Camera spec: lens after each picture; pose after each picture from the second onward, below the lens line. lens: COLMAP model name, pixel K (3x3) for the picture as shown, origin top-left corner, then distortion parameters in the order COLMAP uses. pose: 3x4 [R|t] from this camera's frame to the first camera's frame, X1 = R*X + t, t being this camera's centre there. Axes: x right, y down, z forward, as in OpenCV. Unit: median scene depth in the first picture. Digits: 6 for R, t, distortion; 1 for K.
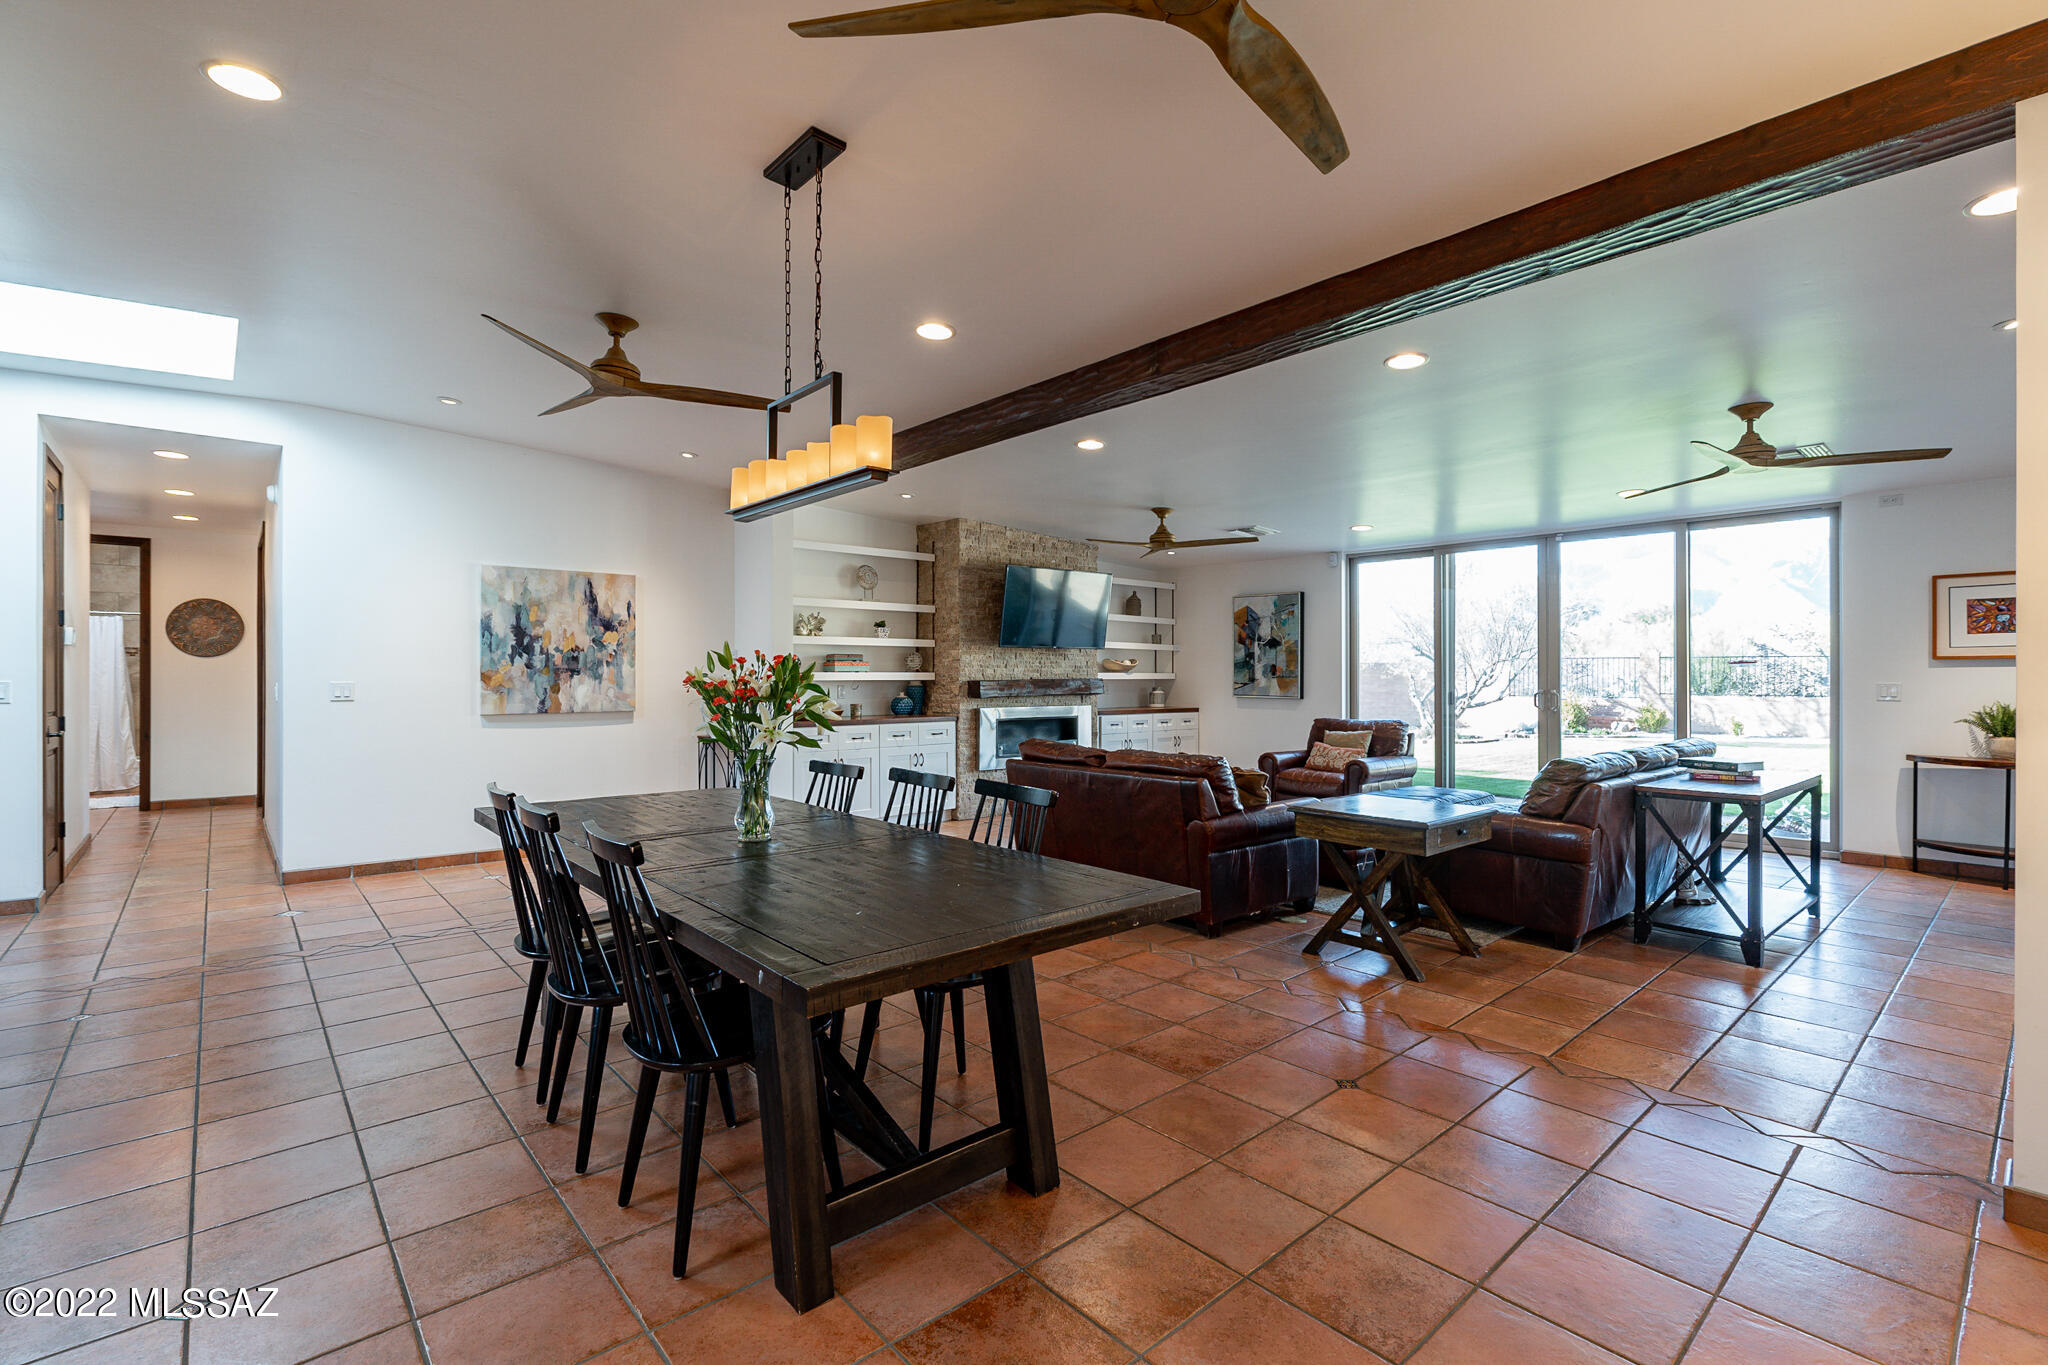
lens RADIAL K [[939.5, 0, 1020.6], [0, 939.5, 677.2], [0, 0, 1]] dist [-0.001129, 0.000291]
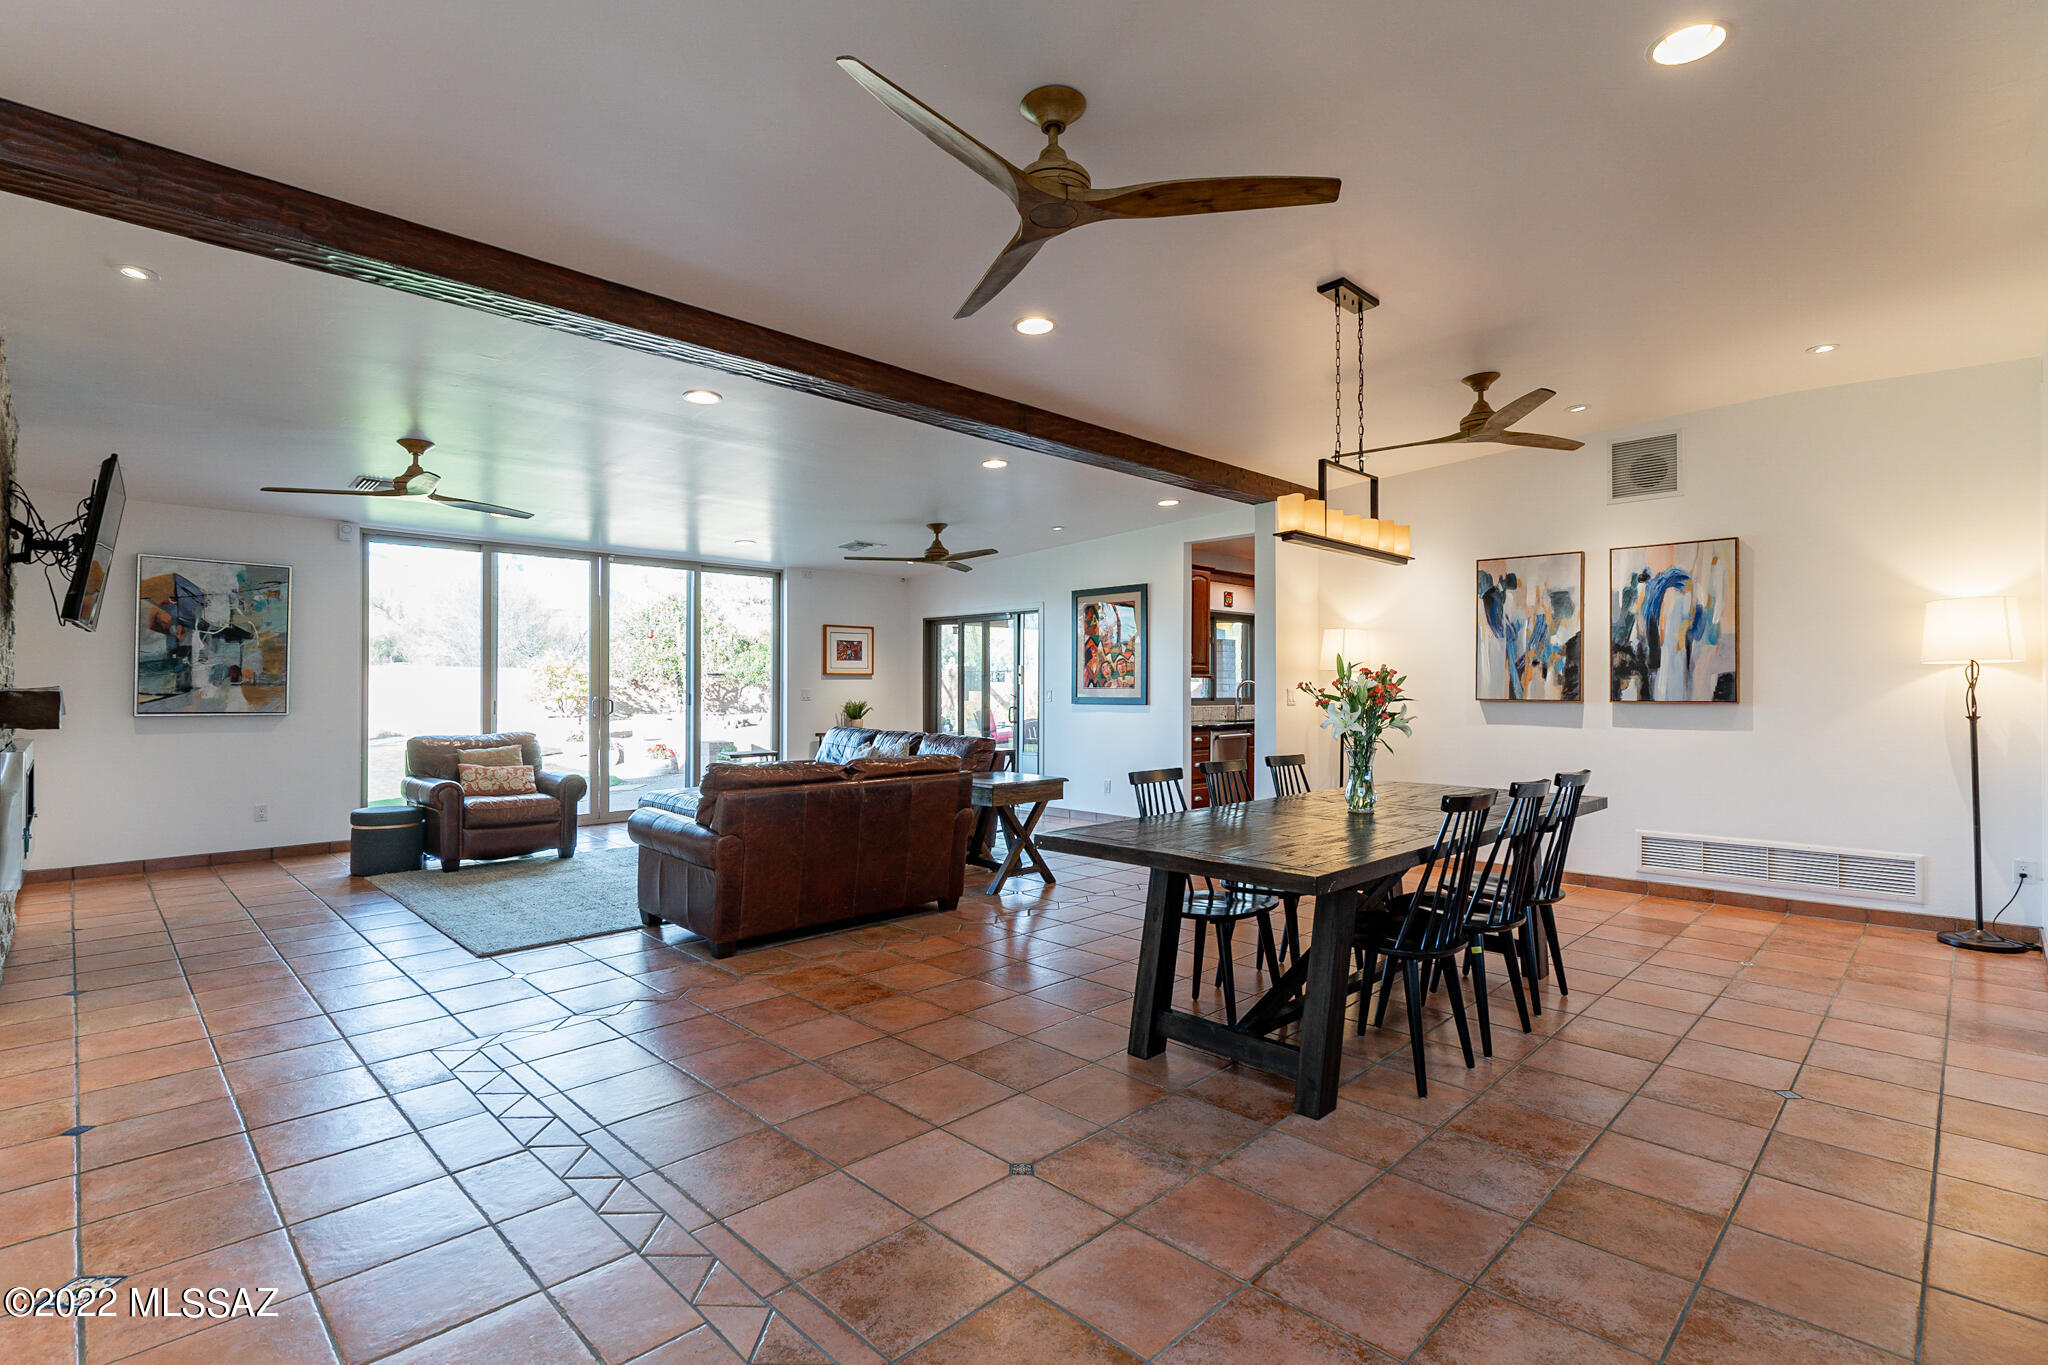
lens RADIAL K [[939.5, 0, 1021.9], [0, 939.5, 684.8], [0, 0, 1]] dist [-0.001129, 0.000291]
pose [[-0.059485, 0.005279, 0.998215, -1.233533], [0.001249, 0.999986, -0.005214, 0.012367], [-0.998228, 0.000936, -0.059490, 1.319416]]
